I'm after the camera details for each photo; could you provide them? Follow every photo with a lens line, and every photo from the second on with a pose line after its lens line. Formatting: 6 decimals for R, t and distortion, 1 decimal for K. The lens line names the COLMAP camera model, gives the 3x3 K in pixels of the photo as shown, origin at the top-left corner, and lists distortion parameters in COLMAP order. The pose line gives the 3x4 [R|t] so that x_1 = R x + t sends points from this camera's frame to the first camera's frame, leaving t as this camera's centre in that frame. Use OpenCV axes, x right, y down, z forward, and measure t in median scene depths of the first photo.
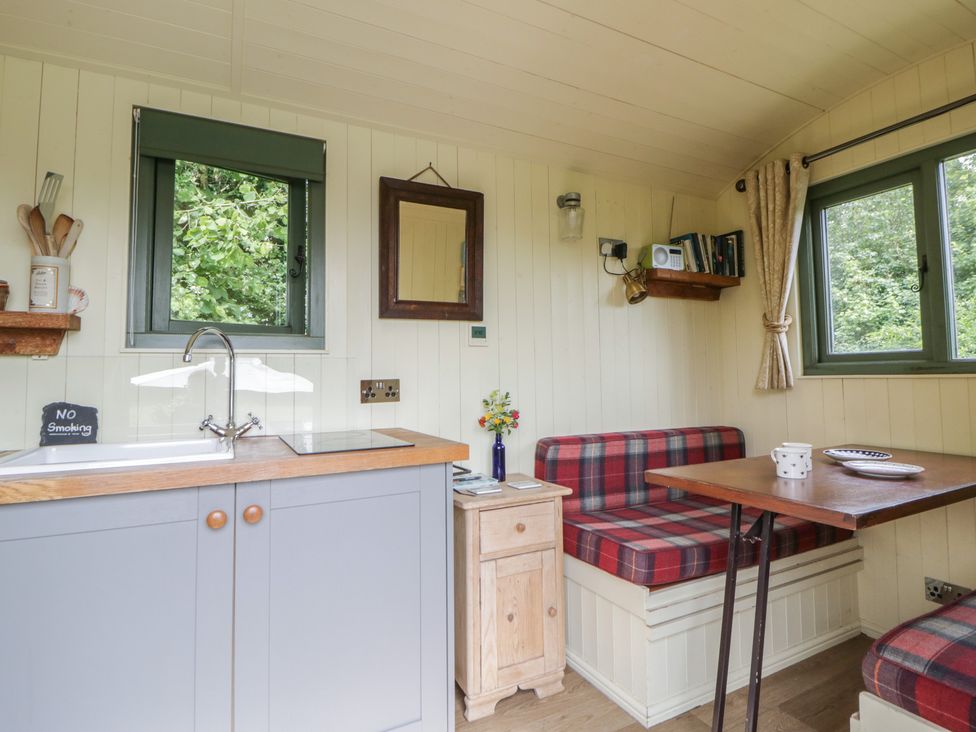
lens RADIAL K [[523.4, 0, 496.7], [0, 523.4, 353.0], [0, 0, 1]] dist [-0.000175, -0.013645]
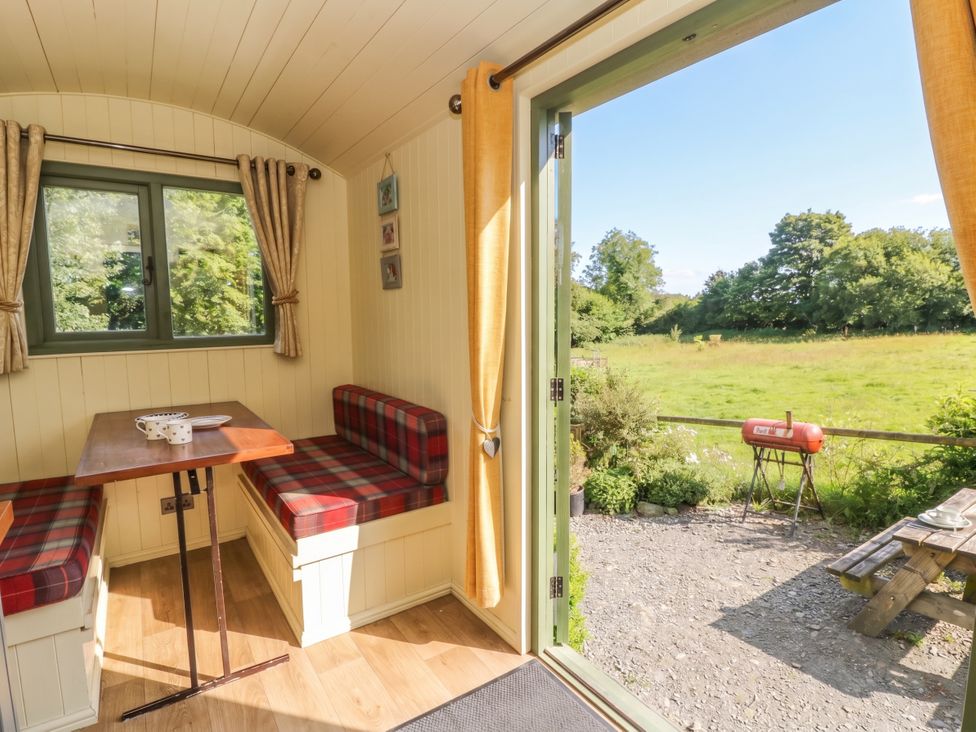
lens RADIAL K [[530.8, 0, 503.5], [0, 530.8, 369.9], [0, 0, 1]] dist [0.000193, -0.001270]
pose [[-0.127370, -0.098003, 0.987002, -0.518598], [-0.032950, 0.994975, 0.094543, -0.055655], [-0.991308, -0.020480, -0.129959, 0.260656]]
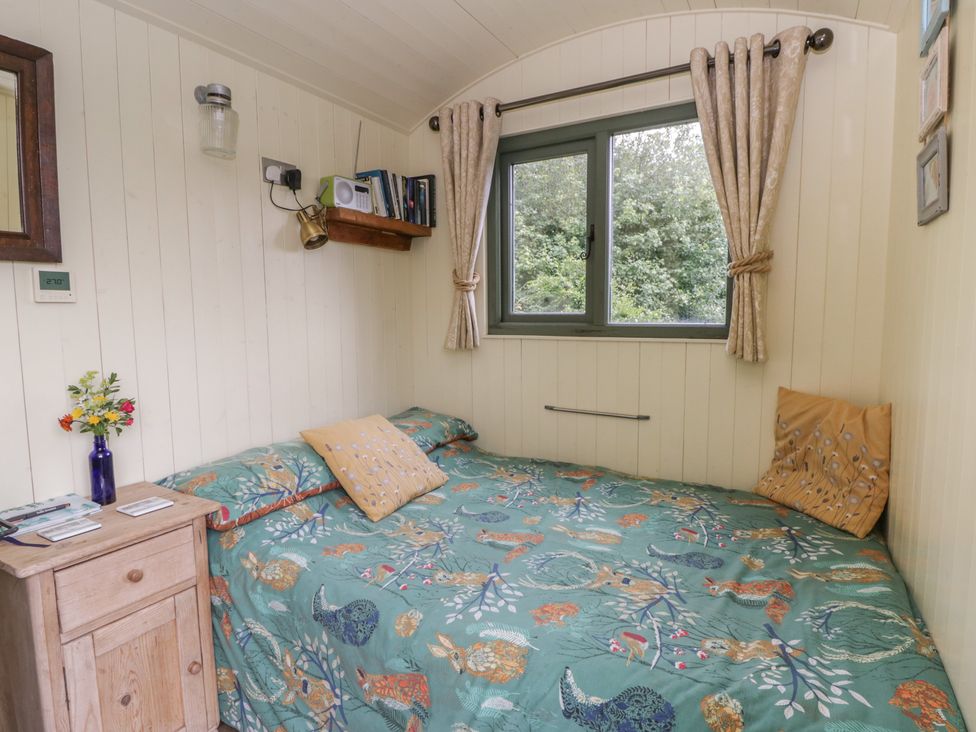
lens RADIAL K [[523.4, 0, 496.7], [0, 523.4, 353.0], [0, 0, 1]] dist [-0.000175, -0.013645]
pose [[0.842980, -0.032921, 0.536937, 0.067446], [-0.033752, 0.992922, 0.113869, -0.037764], [-0.536885, -0.114112, 0.835902, 0.159794]]
